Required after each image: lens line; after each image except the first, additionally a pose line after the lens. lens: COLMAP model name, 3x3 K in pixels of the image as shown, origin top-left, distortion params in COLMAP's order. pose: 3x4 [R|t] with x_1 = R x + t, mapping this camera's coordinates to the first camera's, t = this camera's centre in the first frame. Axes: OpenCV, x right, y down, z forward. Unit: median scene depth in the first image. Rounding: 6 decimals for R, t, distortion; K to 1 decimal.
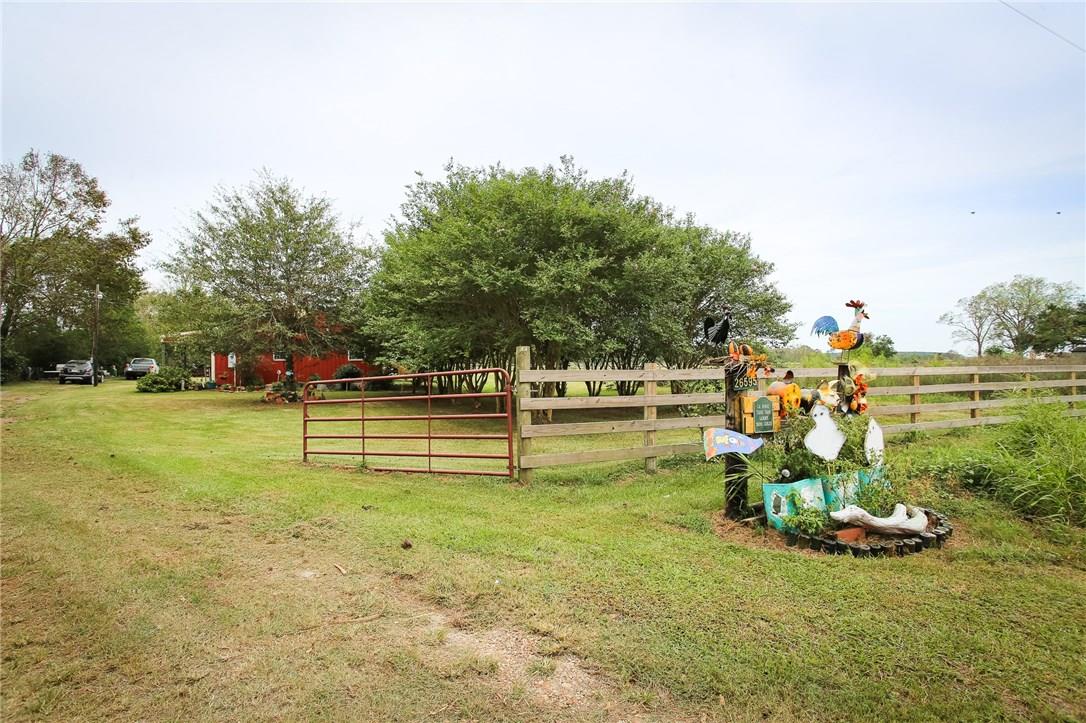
lens RADIAL K [[536.7, 0, 532.7], [0, 536.7, 362.4], [0, 0, 1]] dist [-0.012756, 0.002145]
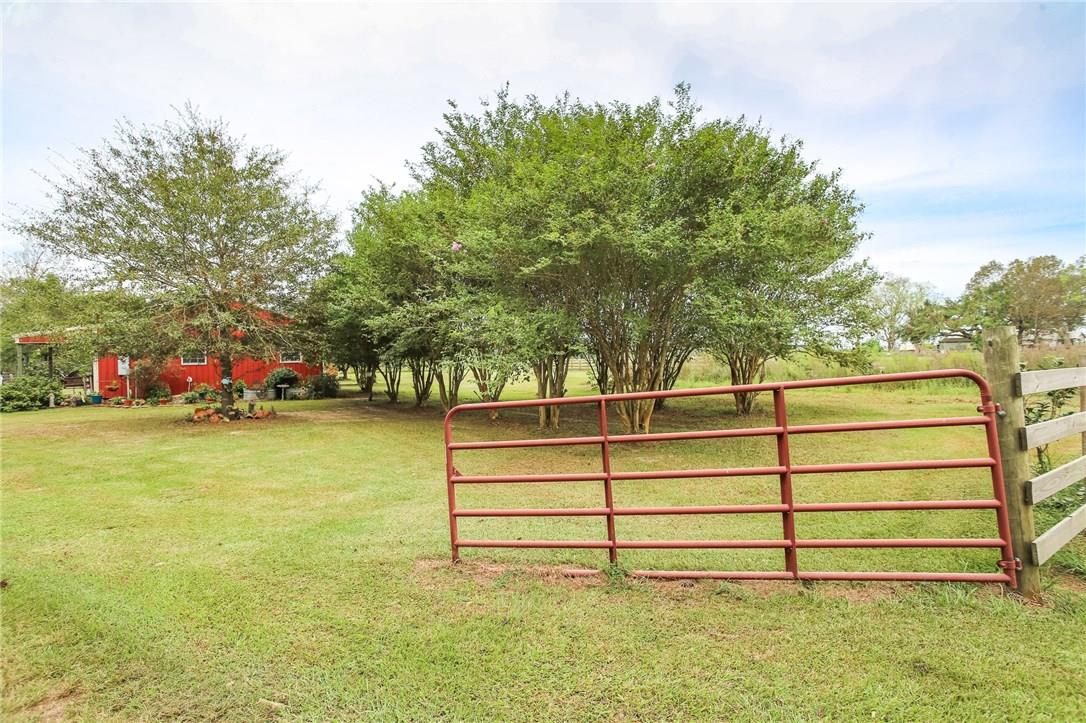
lens RADIAL K [[536.7, 0, 553.3], [0, 536.7, 359.1], [0, 0, 1]] dist [-0.012756, 0.002145]
pose [[0.979333, -0.019359, 0.201328, -0.156897], [0.019670, 0.999806, 0.000457, -0.002308], [-0.201298, 0.003512, 0.979524, 0.174587]]
